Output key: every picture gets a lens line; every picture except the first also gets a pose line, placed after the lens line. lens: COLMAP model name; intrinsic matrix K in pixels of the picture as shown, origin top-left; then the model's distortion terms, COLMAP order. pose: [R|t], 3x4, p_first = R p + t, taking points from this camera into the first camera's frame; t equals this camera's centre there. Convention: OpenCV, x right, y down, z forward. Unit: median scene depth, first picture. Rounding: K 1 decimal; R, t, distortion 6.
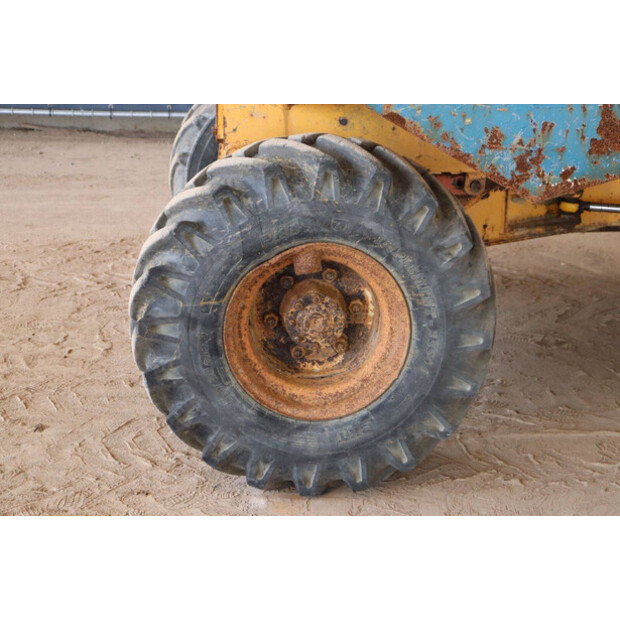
lens RADIAL K [[1337.8, 0, 325.1], [0, 1337.8, 312.5], [0, 0, 1]] dist [0.496262, 0.000000]
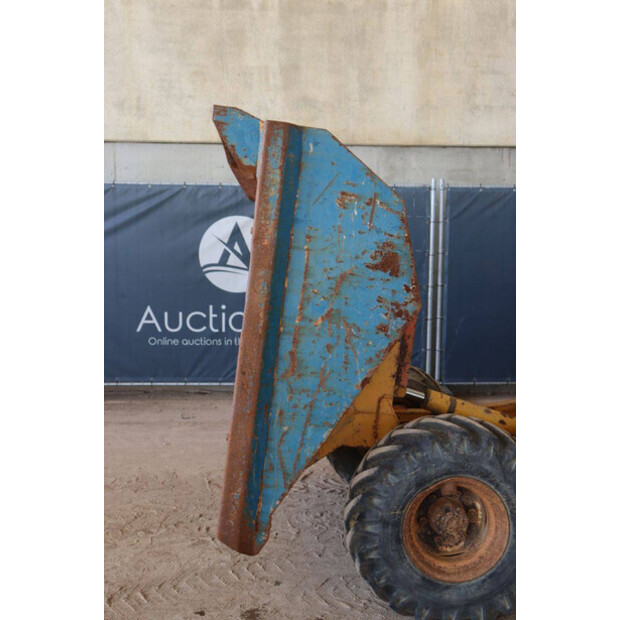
lens RADIAL K [[818.2, 0, 314.6], [0, 818.2, 311.6], [0, 0, 1]] dist [0.057205, 0.000000]
pose [[0.999981, -0.005775, 0.002218, -0.185633], [0.006110, 0.978038, -0.208339, -0.039274], [-0.000966, 0.208348, 0.978054, -0.096986]]
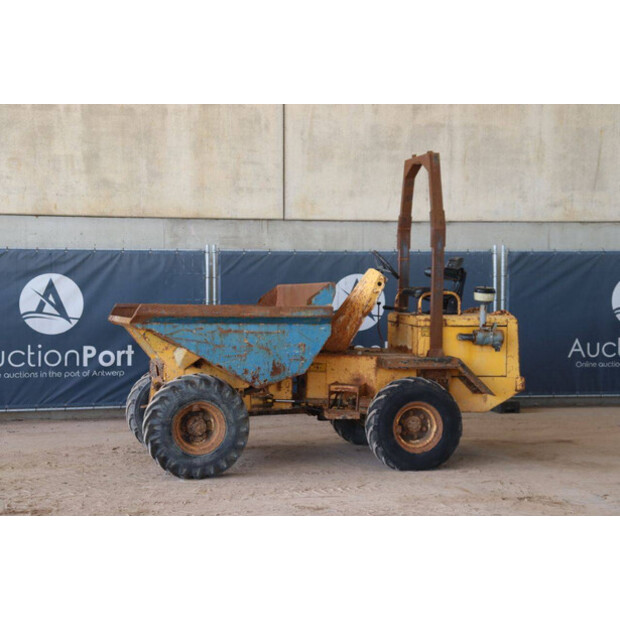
lens RADIAL K [[1206.3, 0, 316.8], [0, 1206.3, 315.4], [0, 0, 1]] dist [0.298561, 0.000000]
pose [[0.981972, -0.018314, 0.188137, -0.289521], [0.071009, 0.958138, -0.277361, 0.621952], [-0.175181, 0.285720, 0.942165, -2.087838]]
